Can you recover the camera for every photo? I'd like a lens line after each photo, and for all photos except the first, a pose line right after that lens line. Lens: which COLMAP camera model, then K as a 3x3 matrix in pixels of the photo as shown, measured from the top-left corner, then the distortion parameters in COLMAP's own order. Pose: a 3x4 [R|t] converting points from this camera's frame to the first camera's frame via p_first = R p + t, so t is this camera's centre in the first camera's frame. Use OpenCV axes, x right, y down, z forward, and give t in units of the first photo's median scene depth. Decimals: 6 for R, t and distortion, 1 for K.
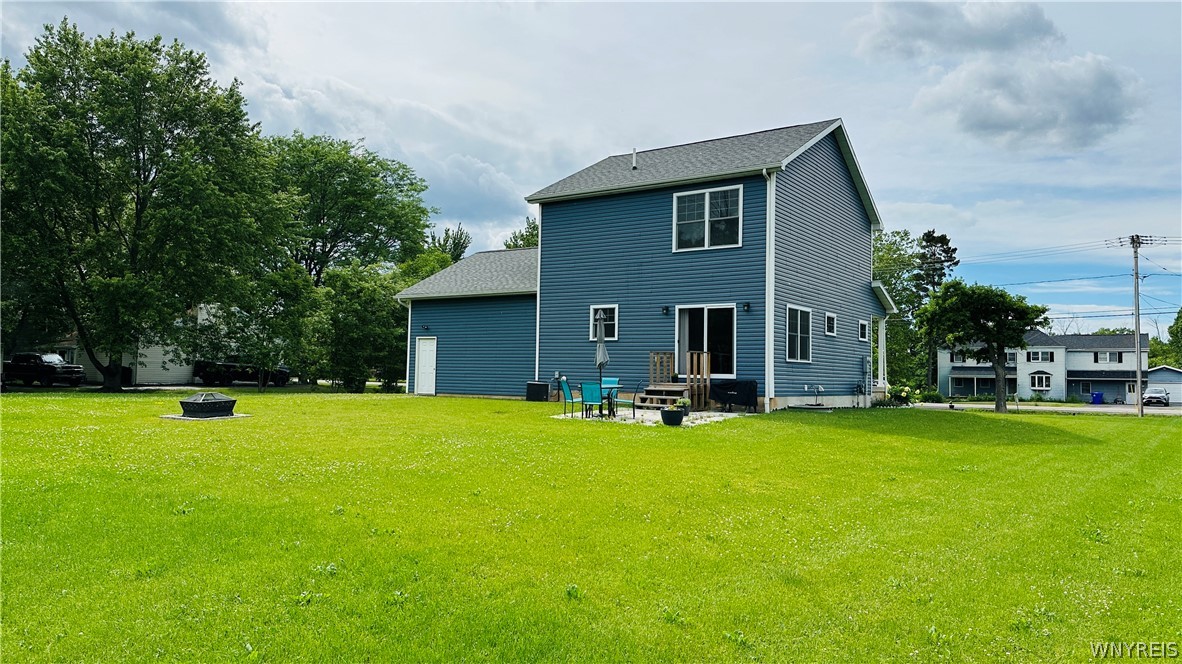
lens RADIAL K [[842.1, 0, 591.0], [0, 842.1, 332.0], [0, 0, 1]] dist [0.159424, -0.001175]
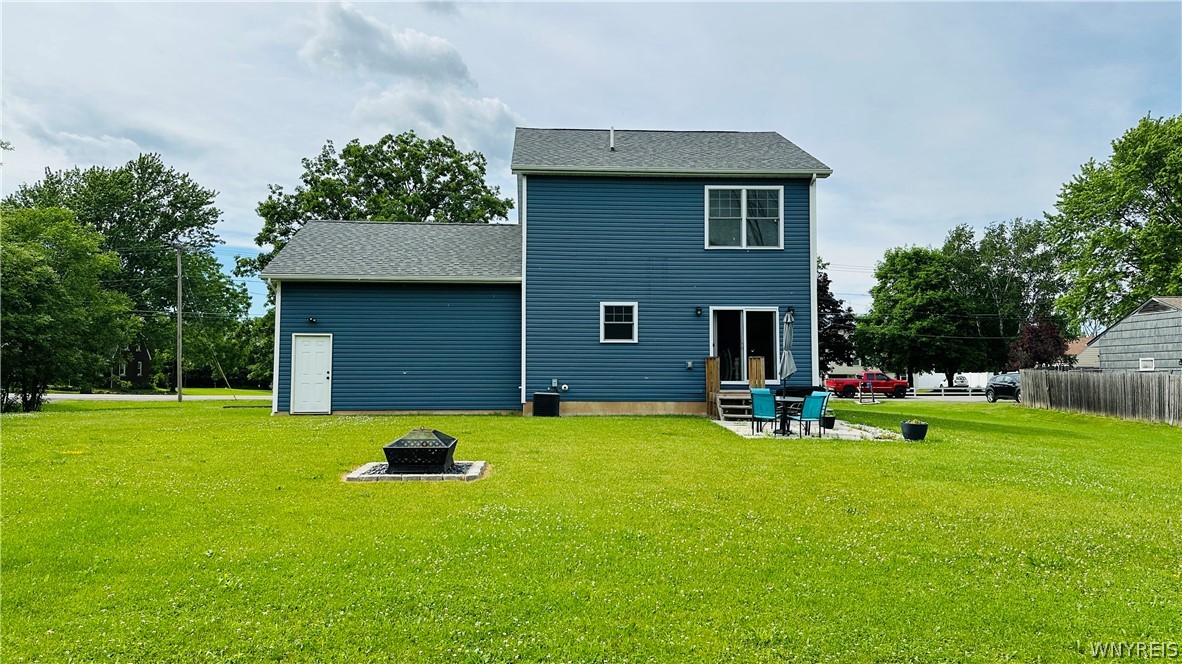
lens RADIAL K [[810.3, 0, 585.7], [0, 810.3, 336.0], [0, 0, 1]] dist [0.153389, -0.271401]
pose [[0.788863, 0.010523, 0.614479, -0.554840], [-0.019892, 0.999767, 0.008417, -0.003636], [-0.614248, -0.018863, 0.788888, 0.371820]]
